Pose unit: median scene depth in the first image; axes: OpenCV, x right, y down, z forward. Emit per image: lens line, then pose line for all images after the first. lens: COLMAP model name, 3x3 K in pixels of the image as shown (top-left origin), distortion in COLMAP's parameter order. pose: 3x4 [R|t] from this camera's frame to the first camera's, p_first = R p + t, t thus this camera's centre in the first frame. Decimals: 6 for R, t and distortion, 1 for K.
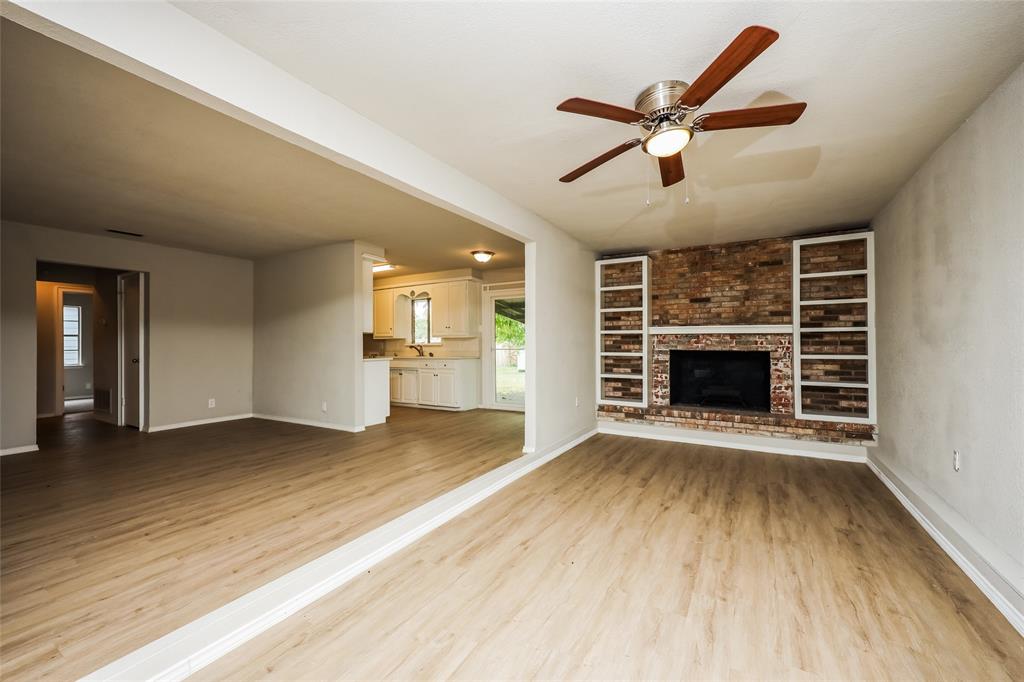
lens RADIAL K [[393.2, 0, 515.2], [0, 393.2, 344.1], [0, 0, 1]] dist [0.002521, 0.000053]
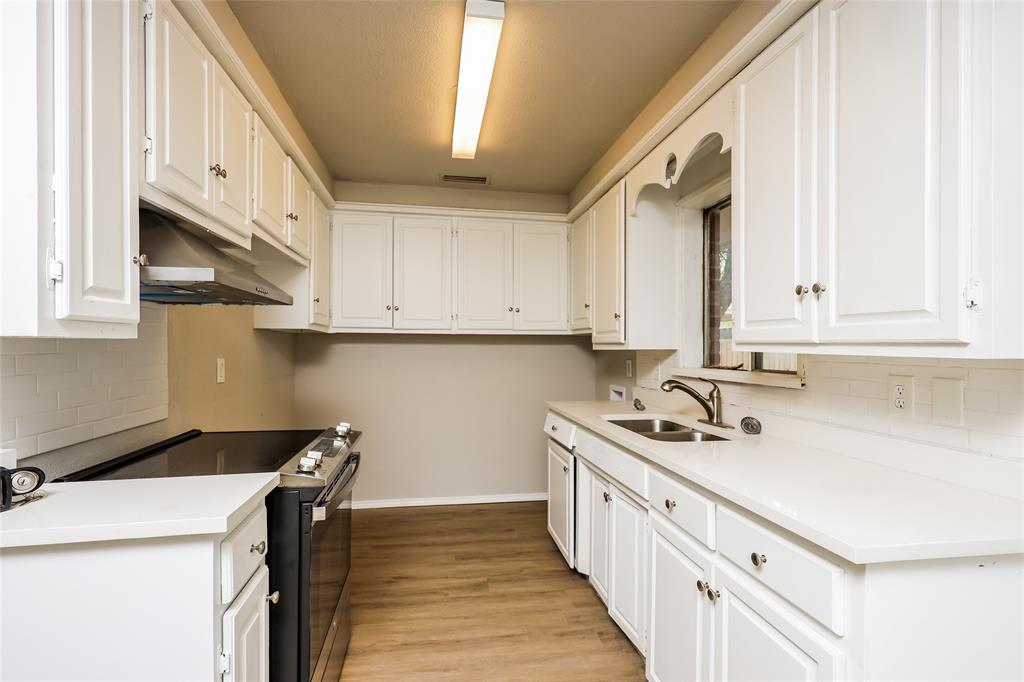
lens RADIAL K [[506.1, 0, 512.2], [0, 506.1, 343.9], [0, 0, 1]] dist [-0.001804, -0.000605]
pose [[0.647446, 0.004448, -0.762098, -0.084162], [-0.003178, 0.999990, 0.003136, -0.019552], [0.762105, 0.000391, 0.647454, 0.711998]]
